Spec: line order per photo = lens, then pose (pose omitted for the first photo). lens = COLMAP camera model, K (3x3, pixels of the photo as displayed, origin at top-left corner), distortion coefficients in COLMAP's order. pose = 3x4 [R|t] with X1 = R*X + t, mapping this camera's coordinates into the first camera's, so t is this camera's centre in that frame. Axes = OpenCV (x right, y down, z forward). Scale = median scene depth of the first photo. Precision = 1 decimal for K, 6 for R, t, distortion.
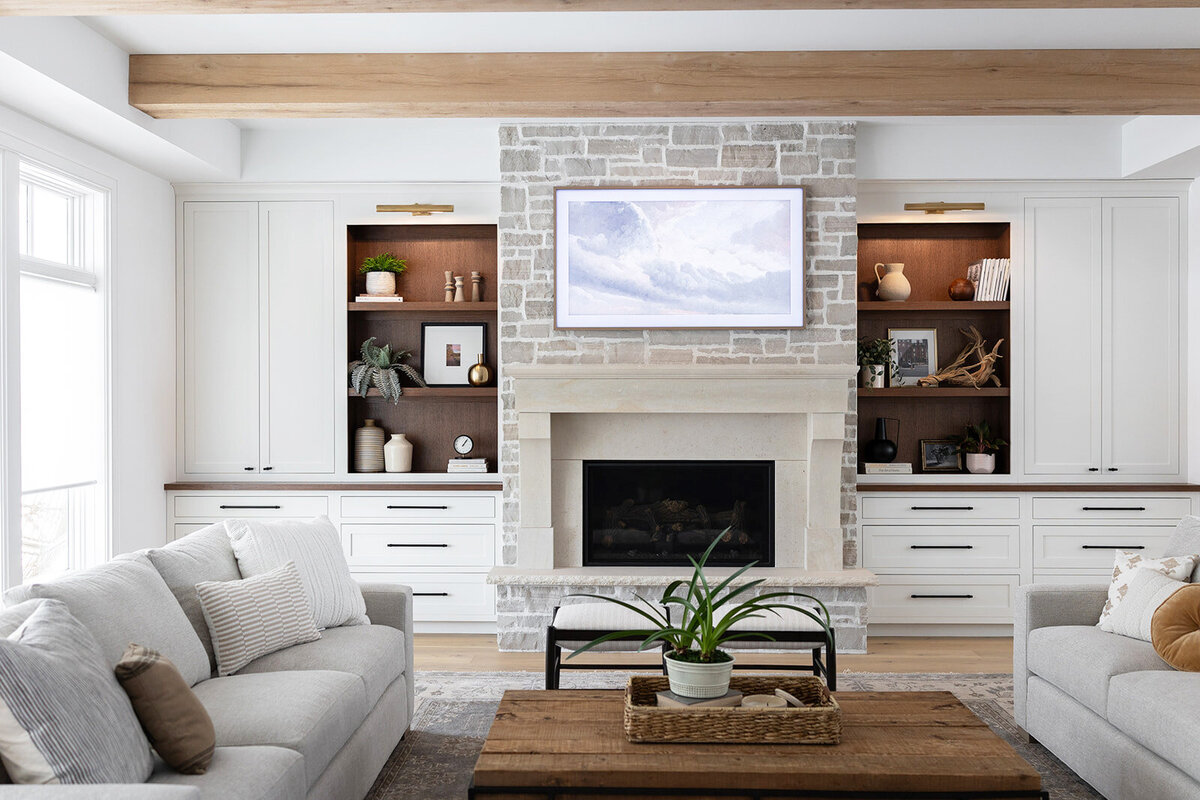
lens RADIAL K [[1156.0, 0, 600.0], [0, 1156.0, 400.0], [0, 0, 1]] dist [0.009498, 0.008945]
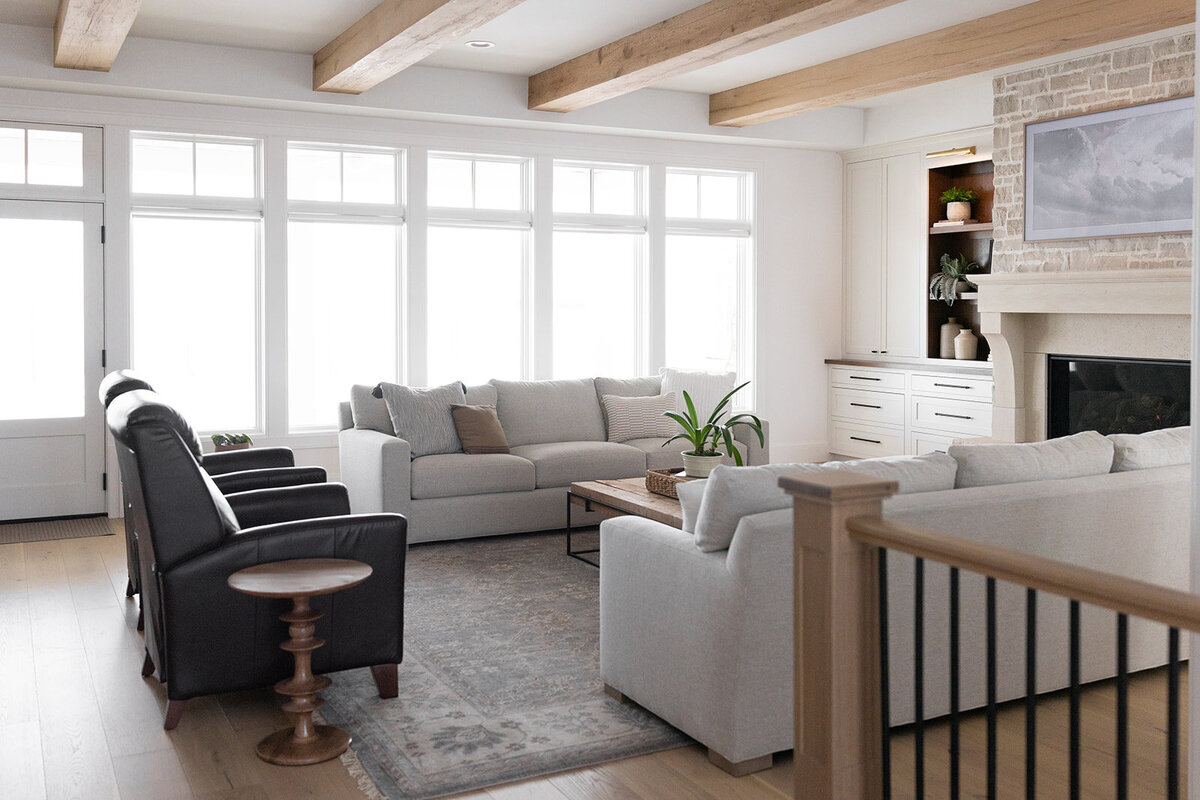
lens RADIAL K [[1173.9, 0, 600.4], [0, 1173.9, 321.5], [0, 0, 1]] dist [0.006880, 0.004934]
pose [[0.479385, 0.014162, -0.877490, 0.812916], [-0.004995, 0.999898, 0.013409, 0.005948], [0.877590, -0.002046, 0.479407, 0.035938]]
